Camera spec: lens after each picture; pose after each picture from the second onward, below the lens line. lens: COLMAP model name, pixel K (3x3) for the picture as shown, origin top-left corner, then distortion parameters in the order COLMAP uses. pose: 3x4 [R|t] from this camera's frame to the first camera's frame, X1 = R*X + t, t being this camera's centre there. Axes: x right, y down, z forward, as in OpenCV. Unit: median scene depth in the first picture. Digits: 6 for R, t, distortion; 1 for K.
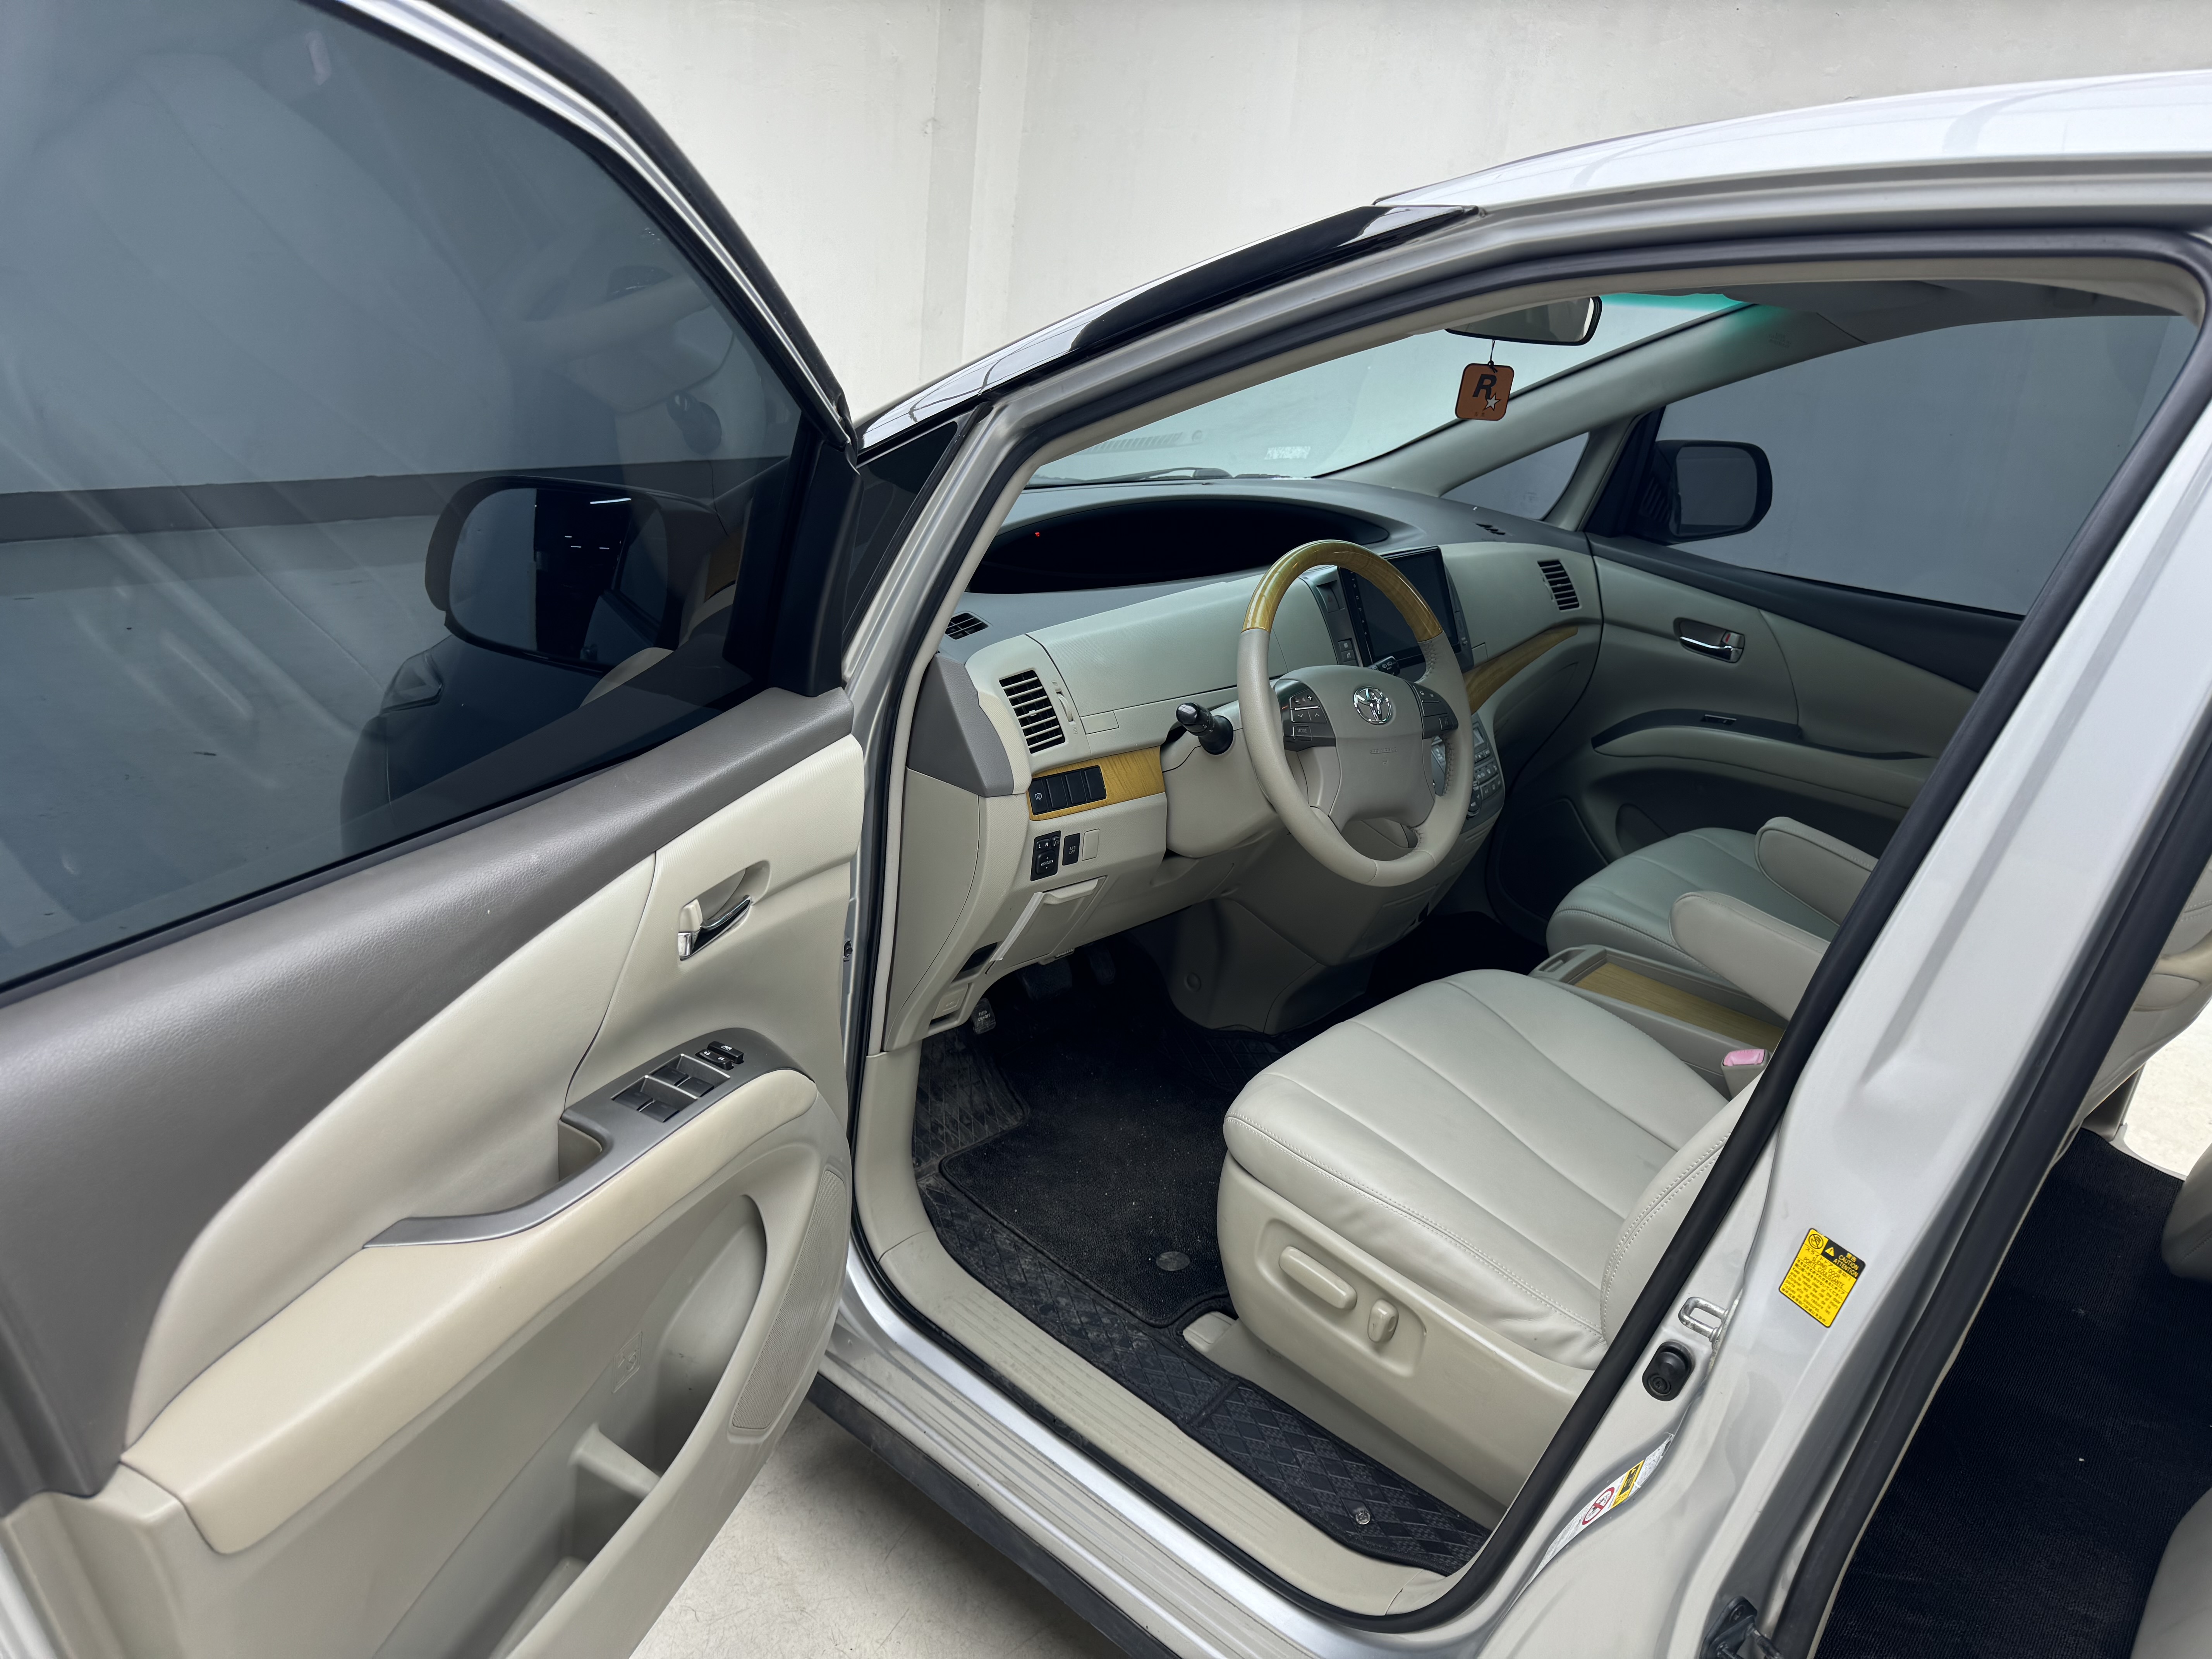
lens RADIAL K [[1552.9, 0, 1113.0], [0, 1552.9, 822.1], [0, 0, 1]] dist [0.132748, -0.015098]
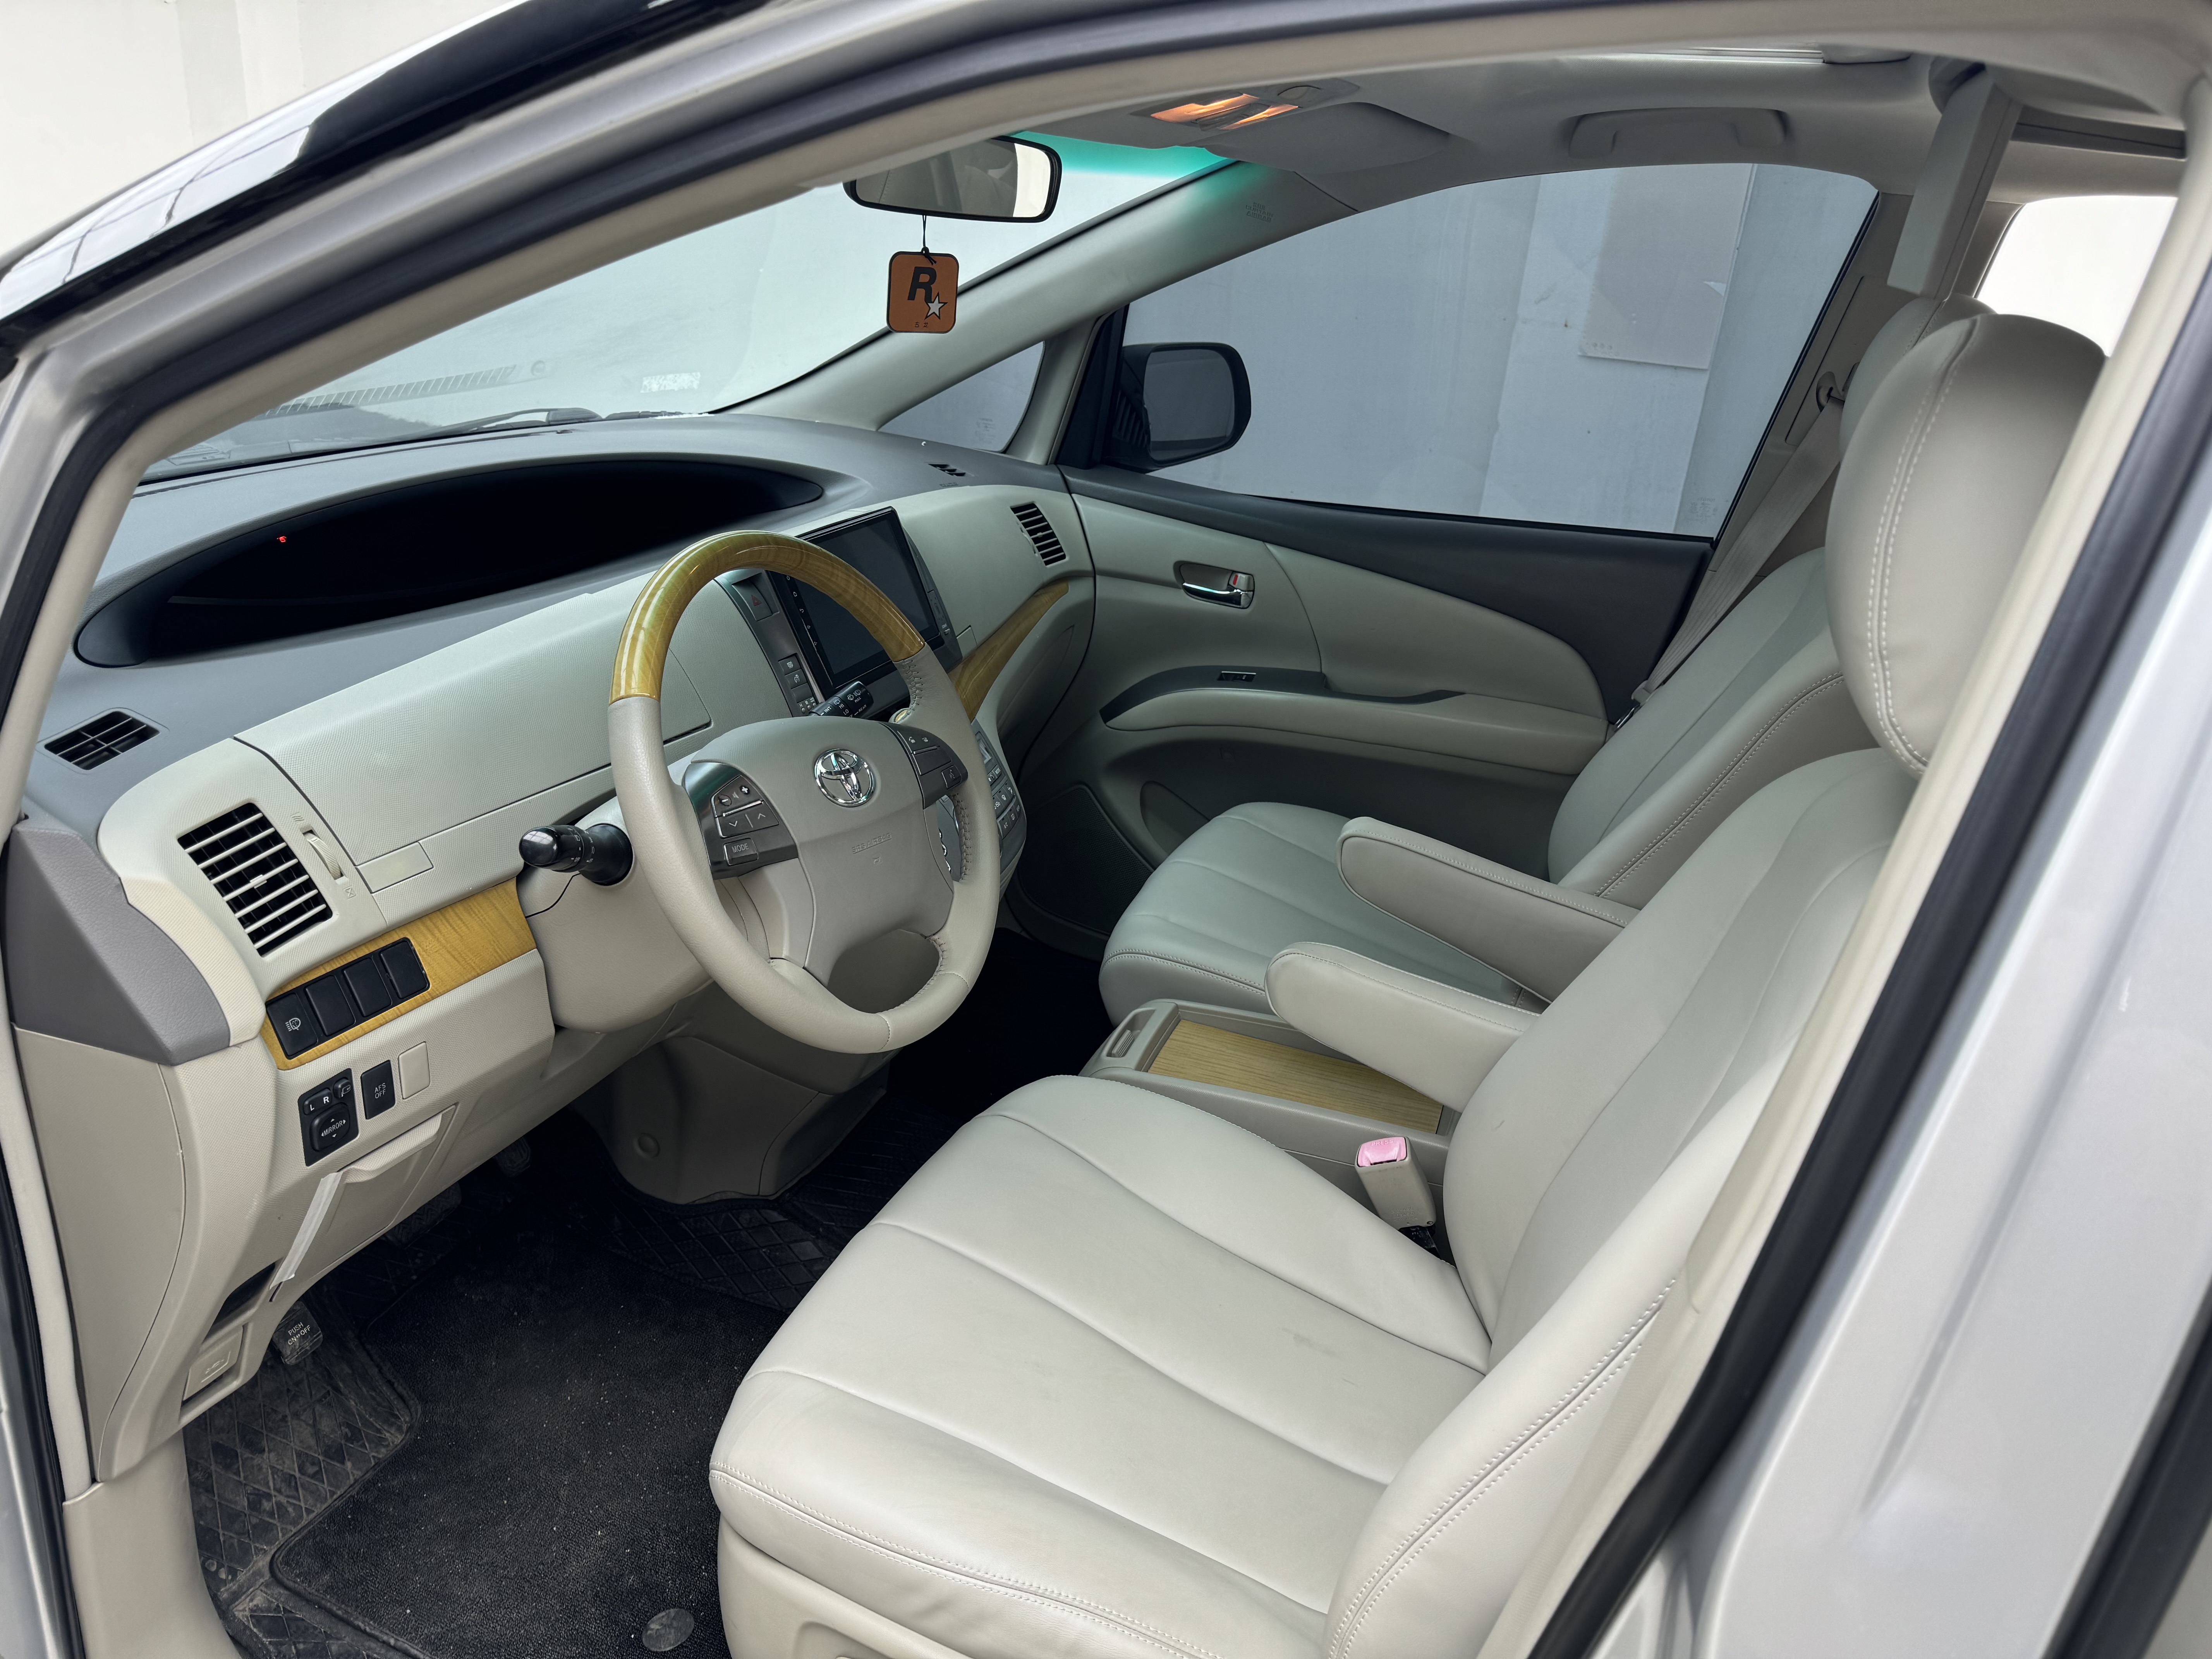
lens RADIAL K [[1564.5, 0, 1123.9], [0, 1564.5, 832.5], [0, 0, 1]] dist [0.035233, -0.033166]
pose [[0.932762, -0.159936, 0.323071, 0.053828], [0.140519, 0.986616, 0.082722, -0.079764], [-0.331978, -0.031762, 0.942752, 0.301212]]
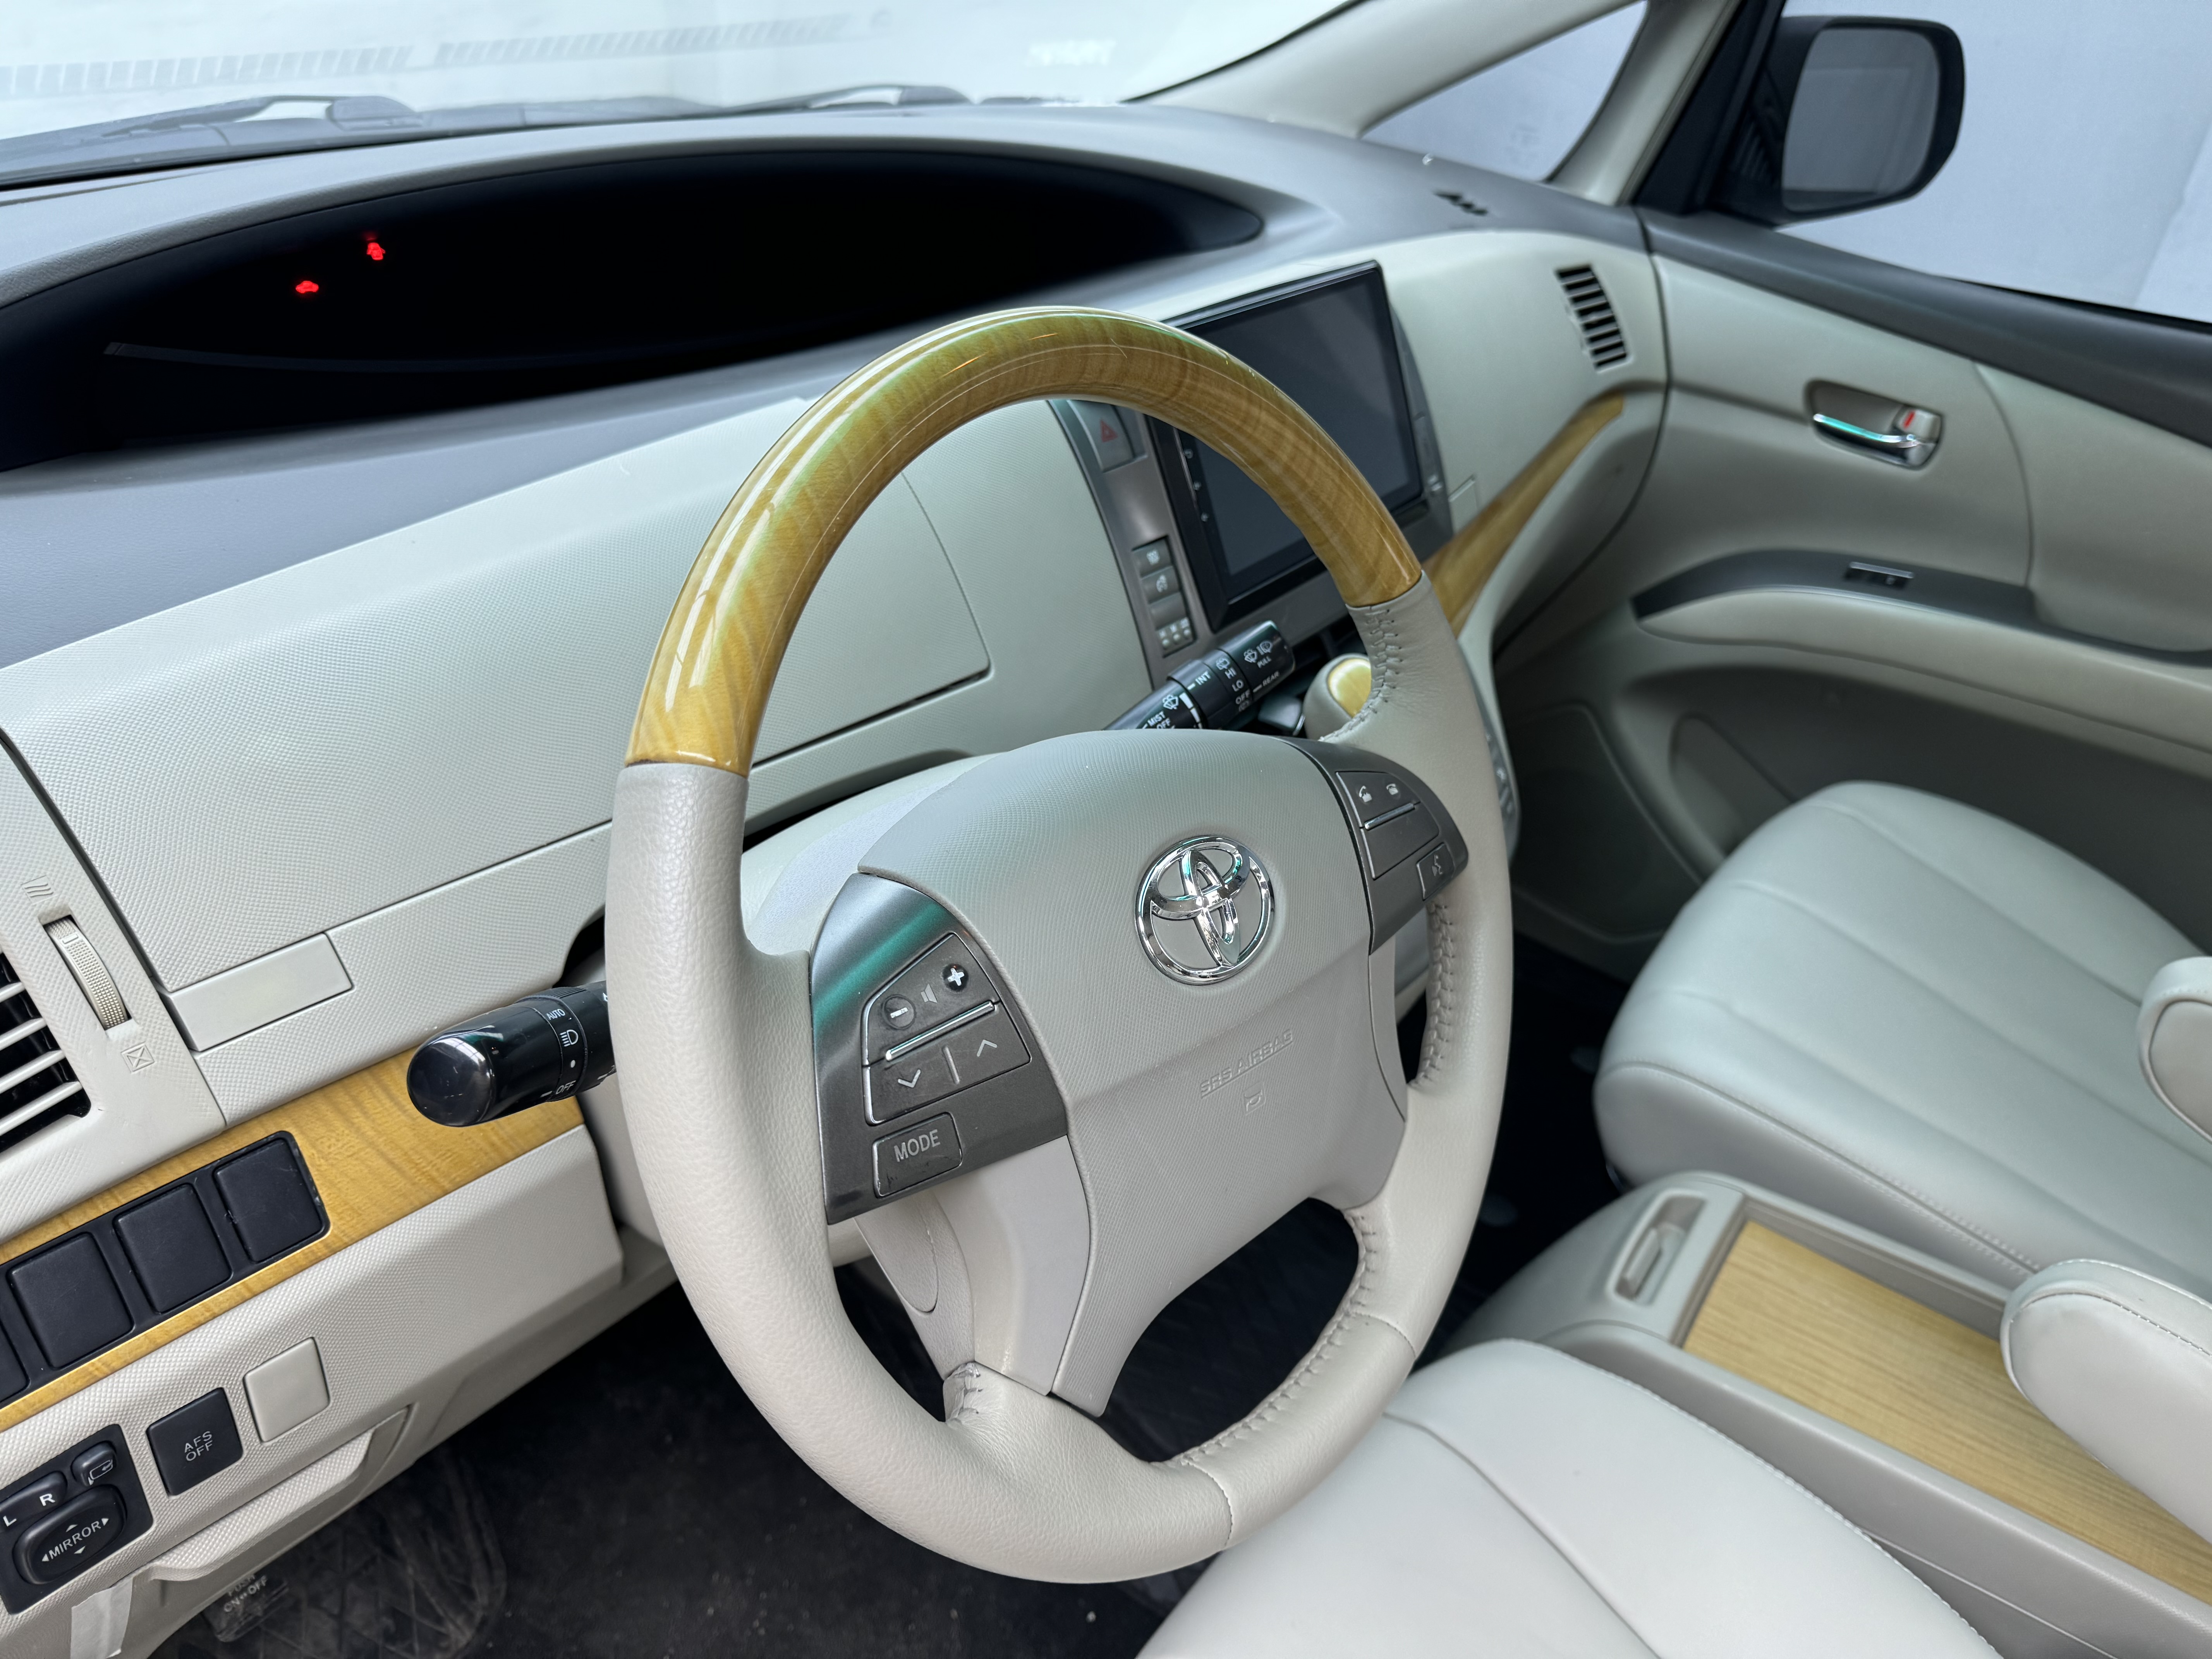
lens RADIAL K [[1564.5, 0, 1123.6], [0, 1564.5, 830.6], [0, 0, 1]] dist [0.035233, -0.033166]
pose [[0.996200, -0.054707, 0.067775, 0.118816], [0.039558, 0.977431, 0.207517, -0.133266], [-0.077598, -0.204047, 0.975881, 0.643727]]
